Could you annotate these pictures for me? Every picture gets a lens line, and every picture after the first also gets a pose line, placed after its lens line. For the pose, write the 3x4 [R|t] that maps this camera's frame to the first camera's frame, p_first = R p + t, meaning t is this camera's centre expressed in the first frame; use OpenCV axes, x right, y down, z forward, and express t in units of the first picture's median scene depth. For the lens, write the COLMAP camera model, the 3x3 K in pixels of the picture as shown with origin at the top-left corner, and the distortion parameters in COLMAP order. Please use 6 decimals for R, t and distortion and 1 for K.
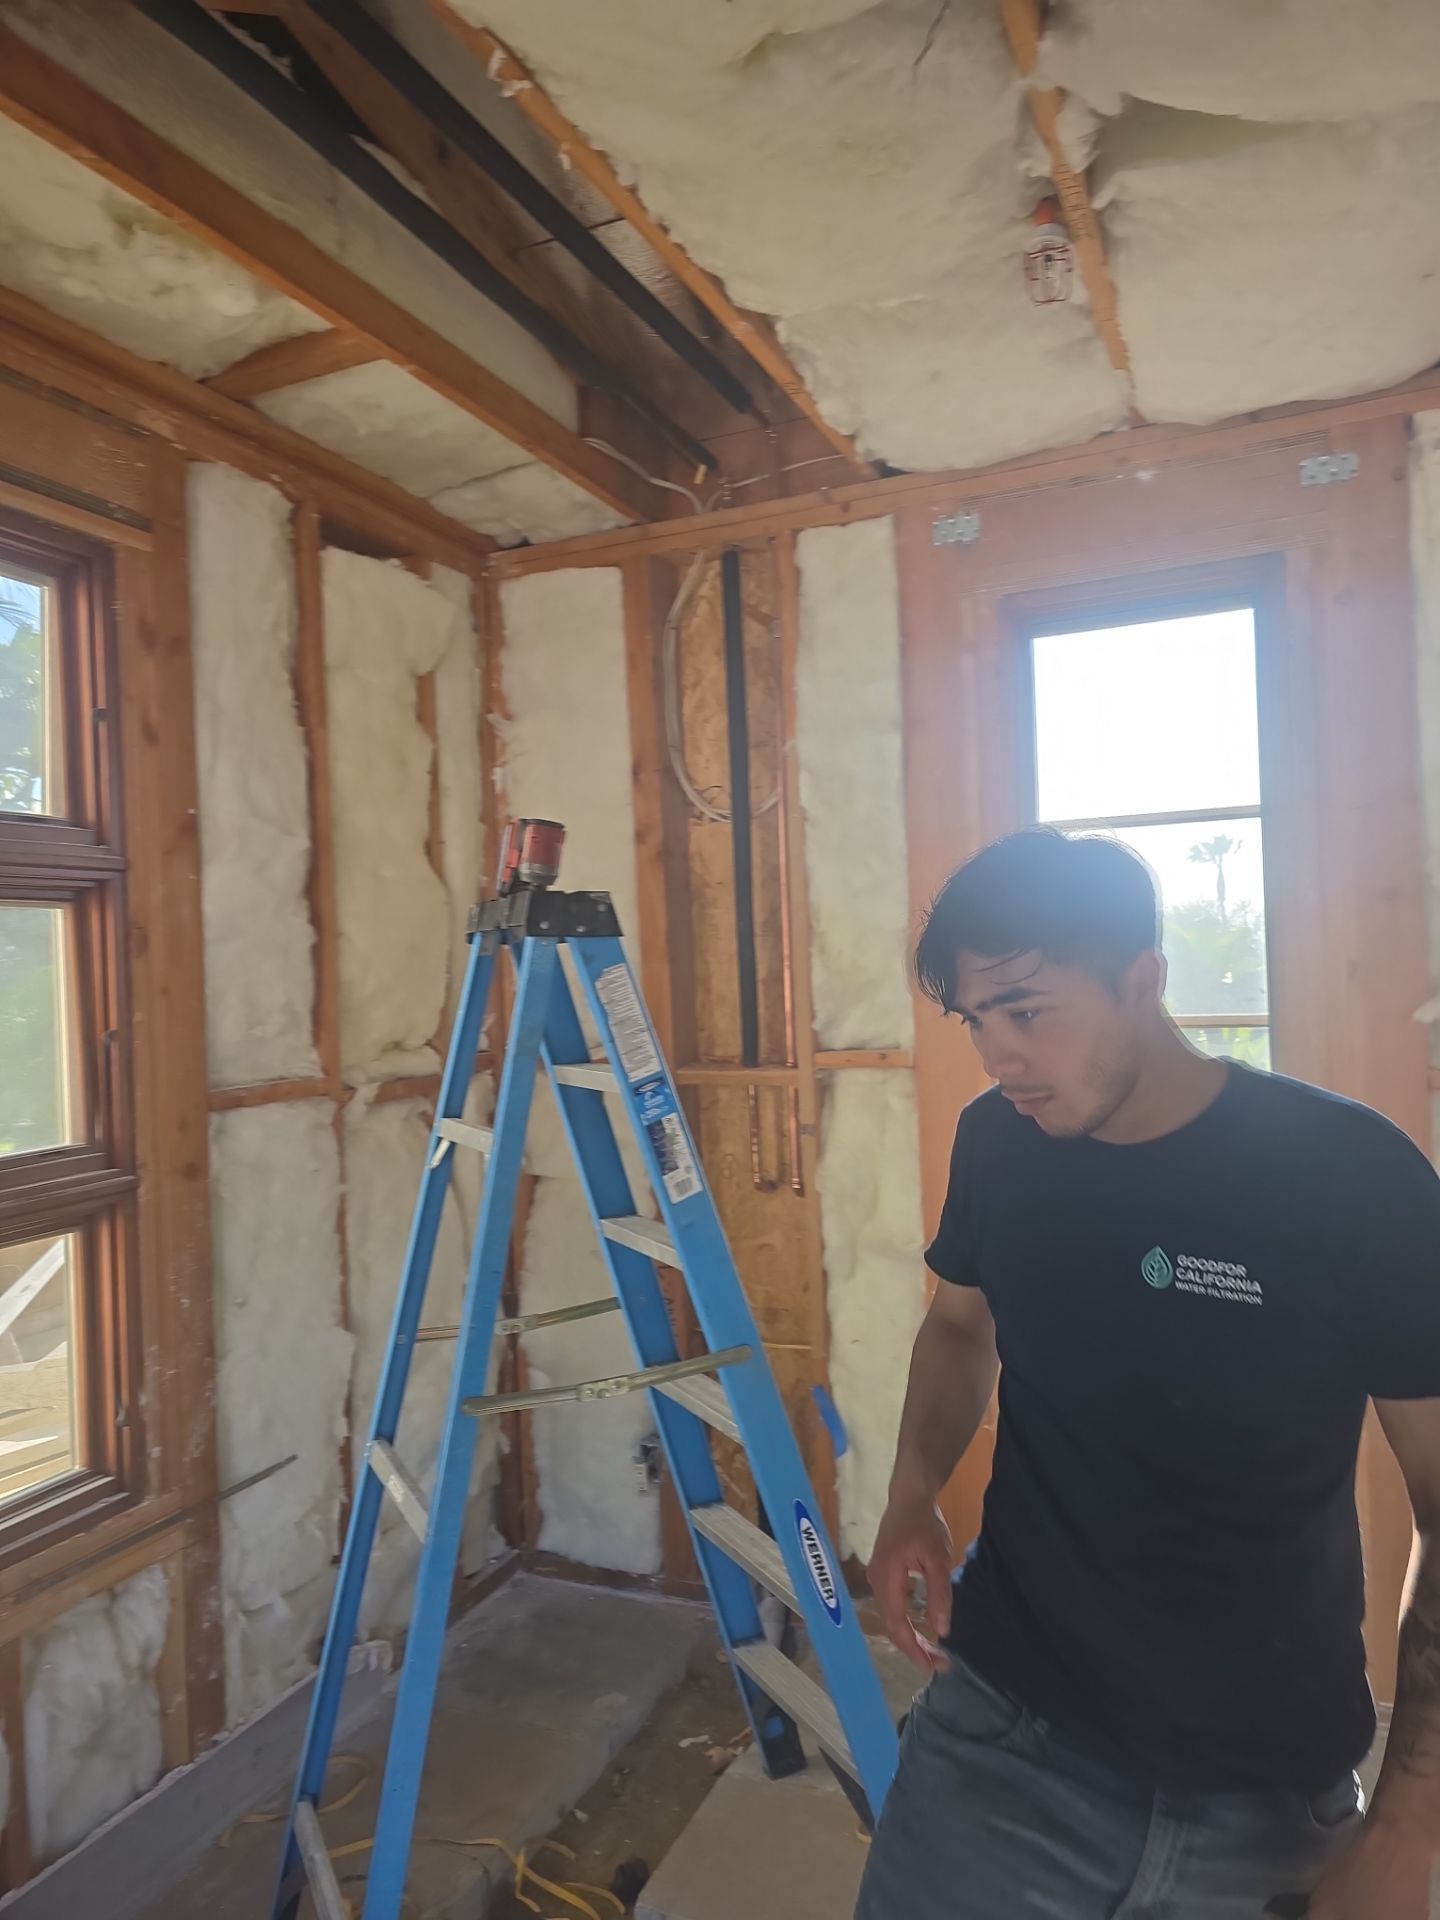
lens RADIAL K [[1305.4, 0, 730.5], [0, 1305.4, 960.5], [0, 0, 1]] dist [0.065708, -0.053268]
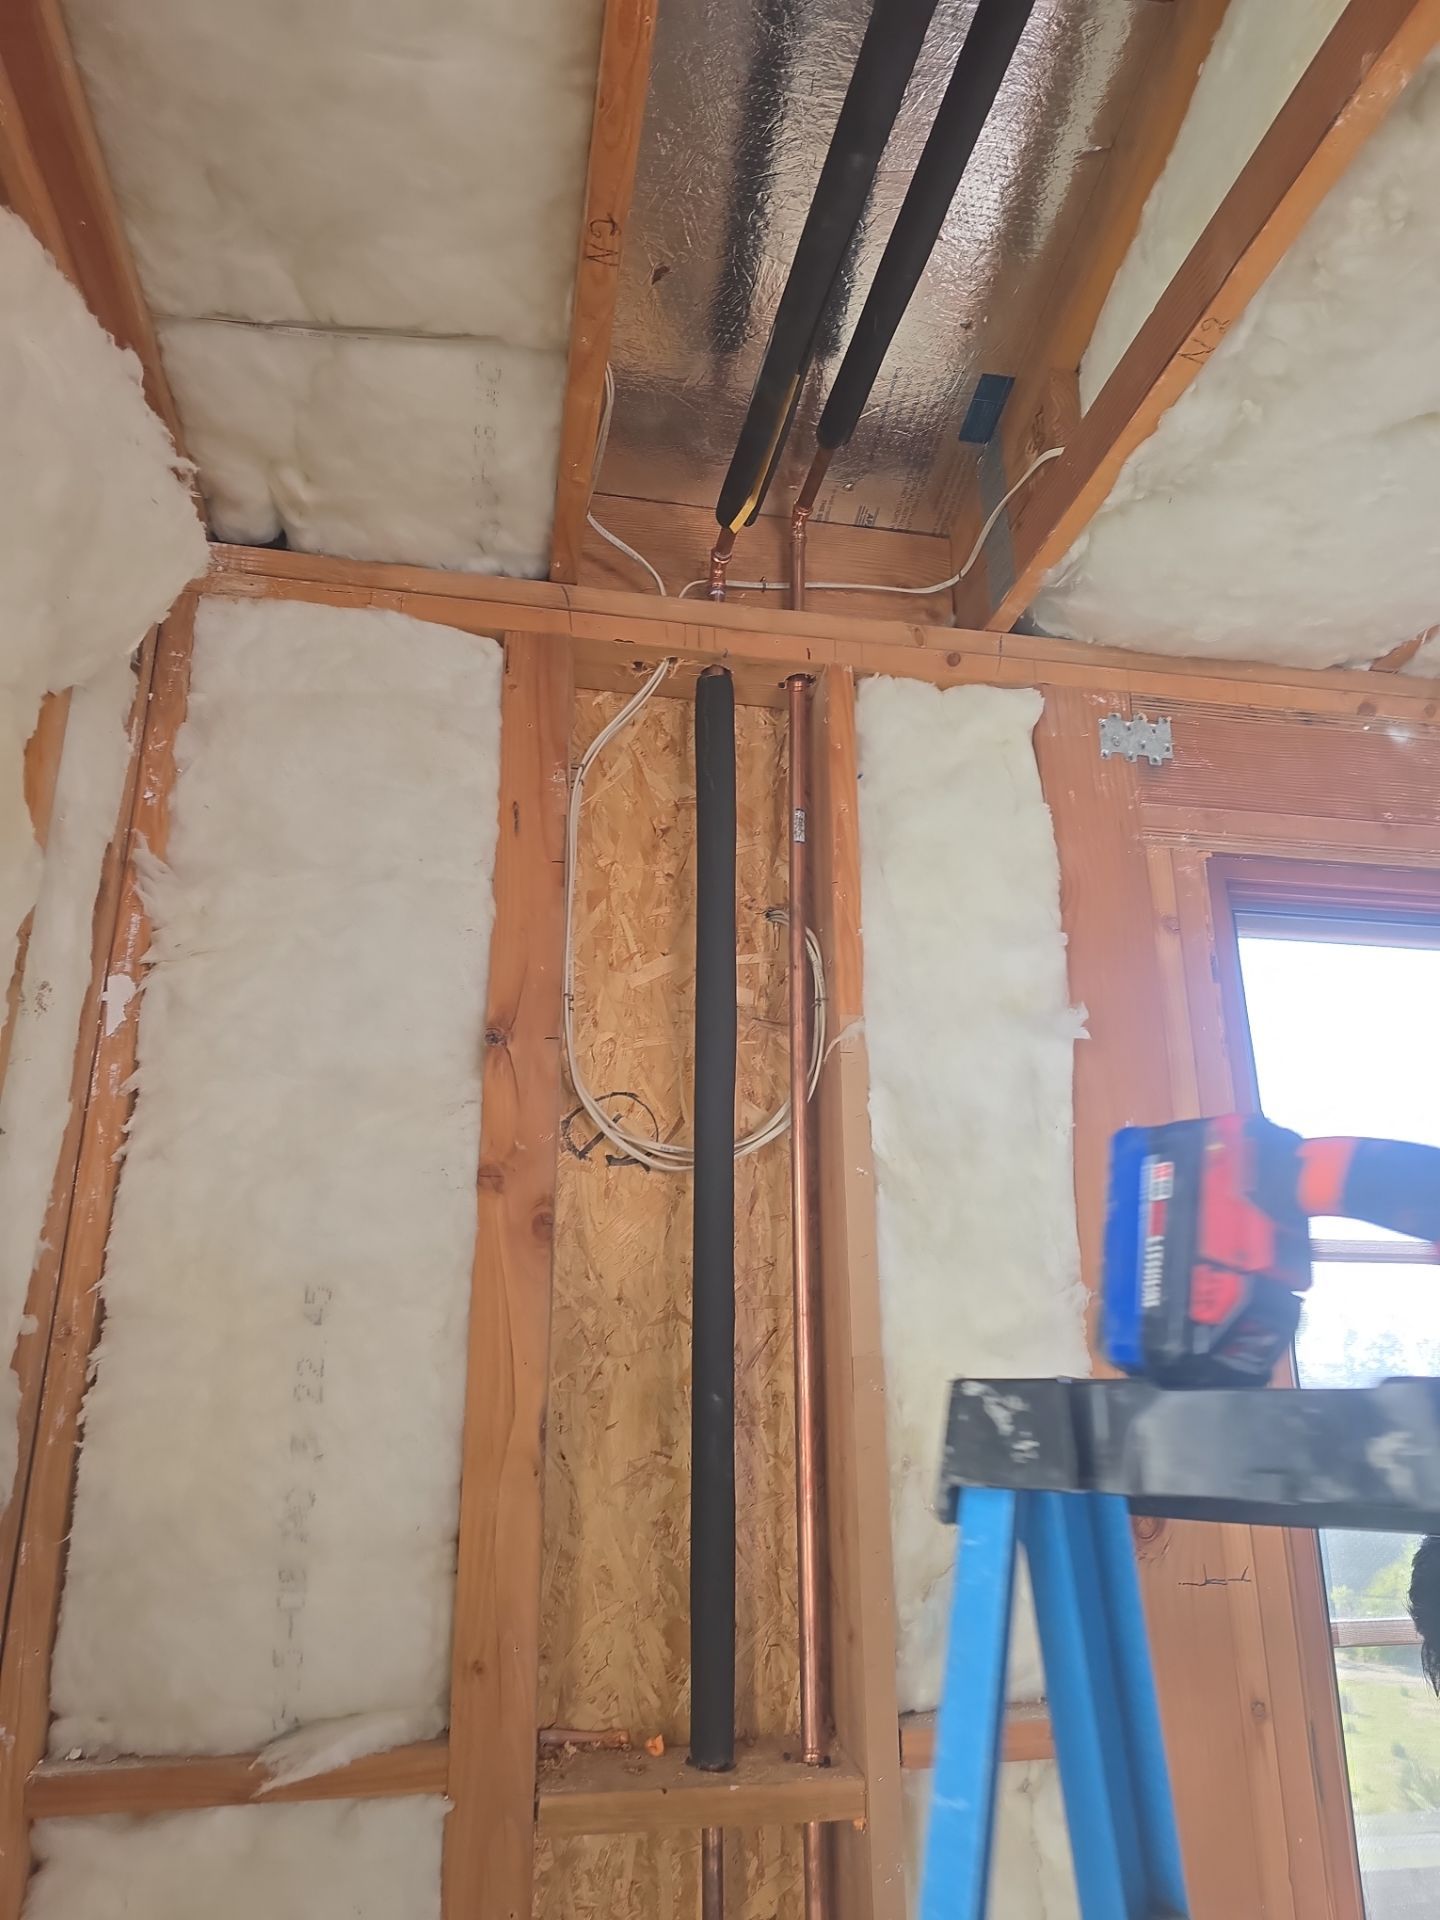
lens RADIAL K [[1300.0, 0, 724.9], [0, 1300.0, 958.8], [0, 0, 1]] dist [0.073136, -0.062566]
pose [[0.821257, 0.212004, 0.529708, -0.303710], [-0.034298, 0.945069, -0.325067, -0.029173], [-0.569526, 0.248796, 0.783416, 0.703798]]
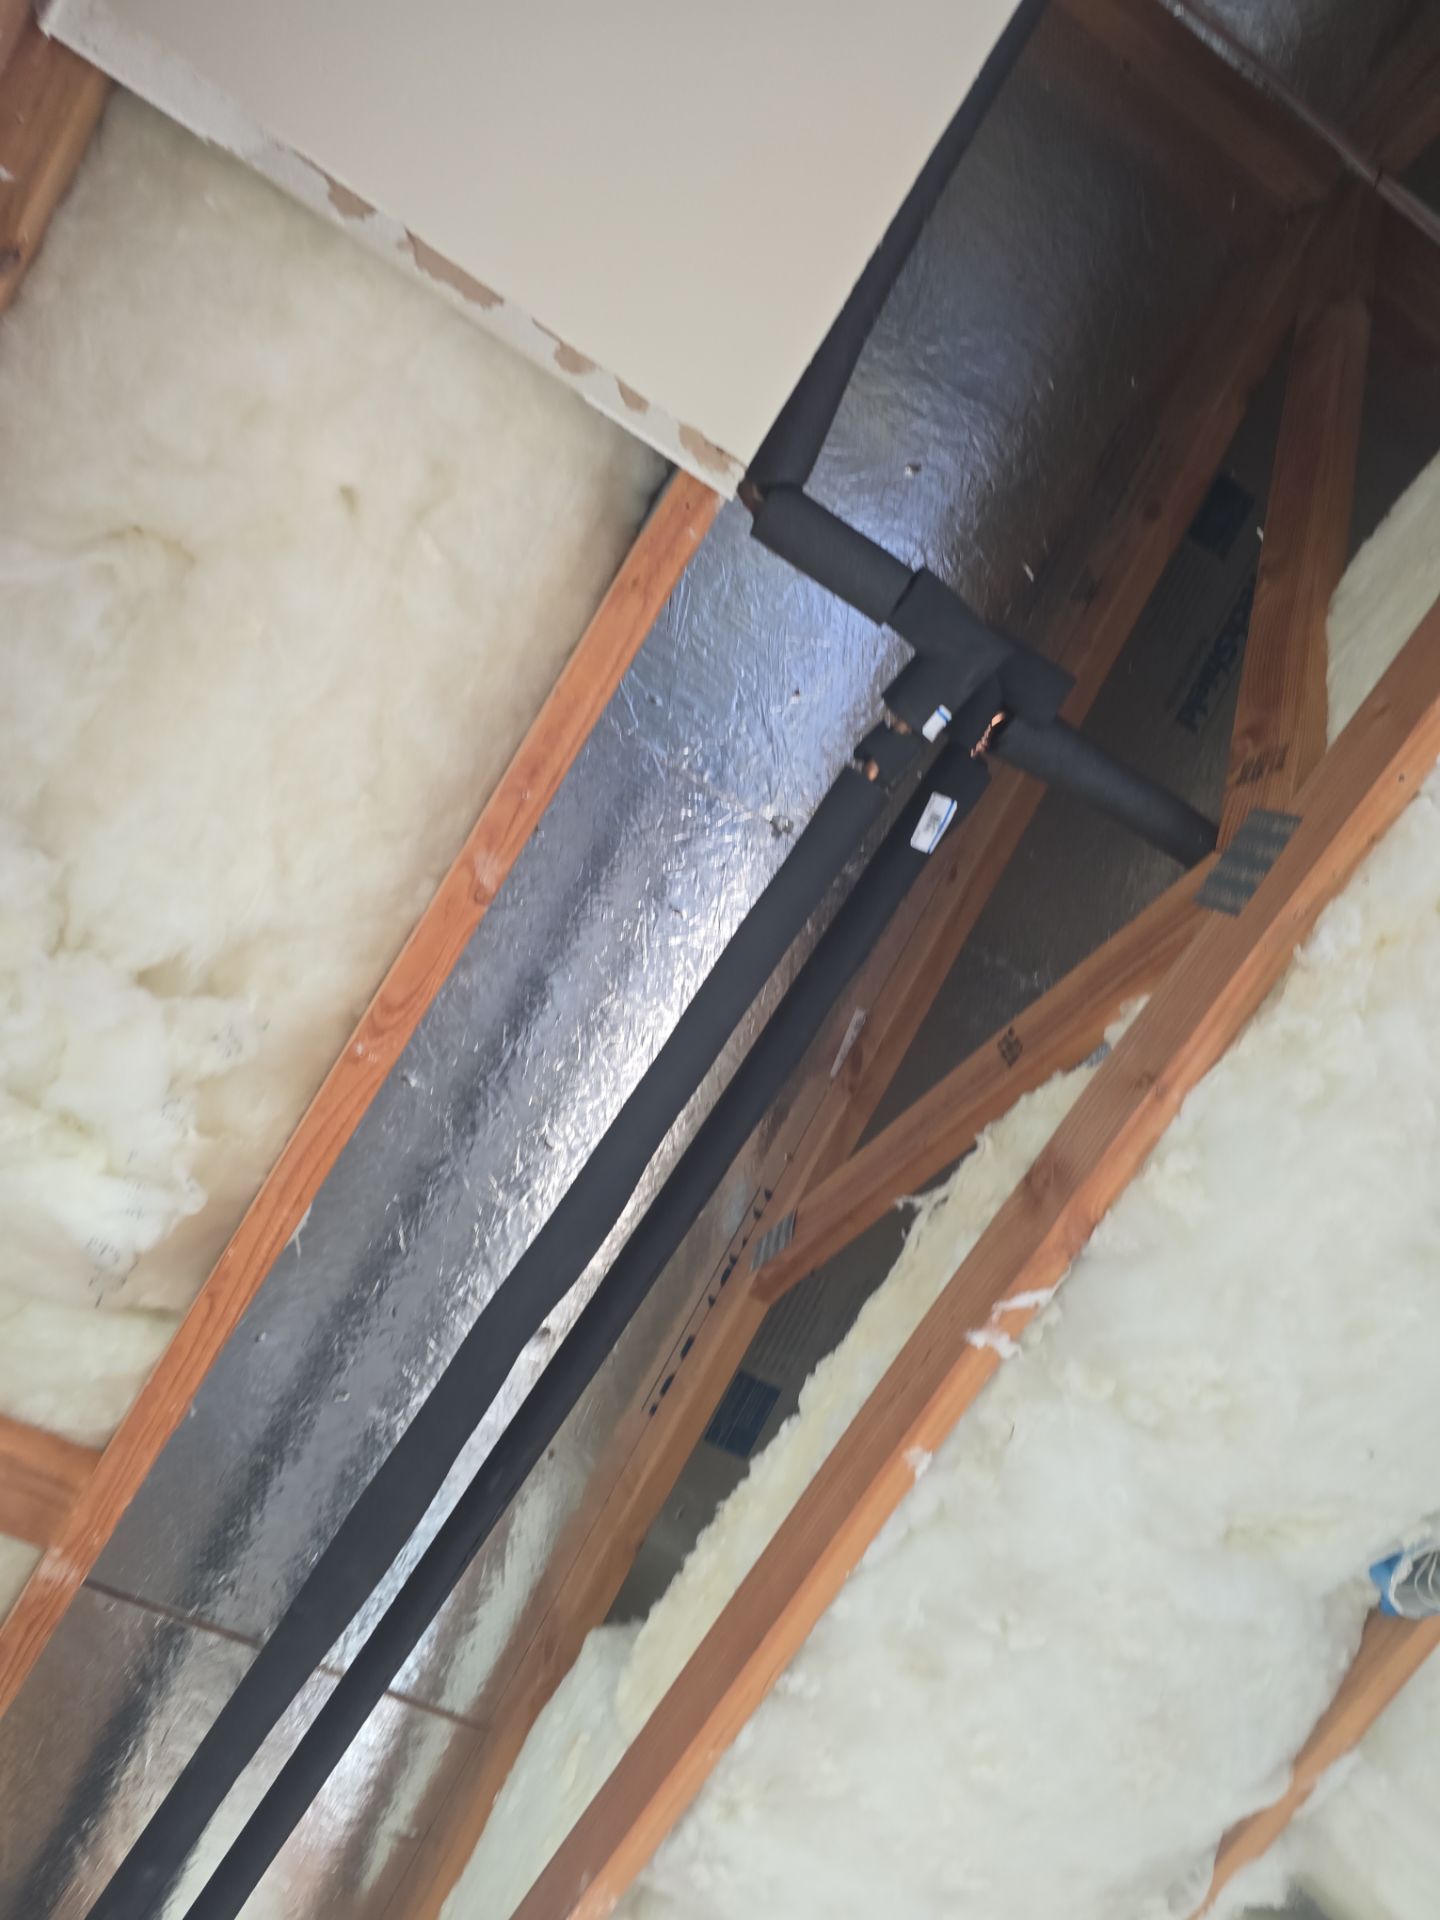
lens RADIAL K [[1297.4, 0, 720.0], [0, 1297.4, 960.0], [0, 0, 1]] dist [0.042046, -0.037401]
pose [[0.556091, 0.788559, 0.262561, -0.354228], [0.106946, 0.245394, -0.963506, -0.032757], [-0.824212, 0.563877, 0.052128, 0.587837]]
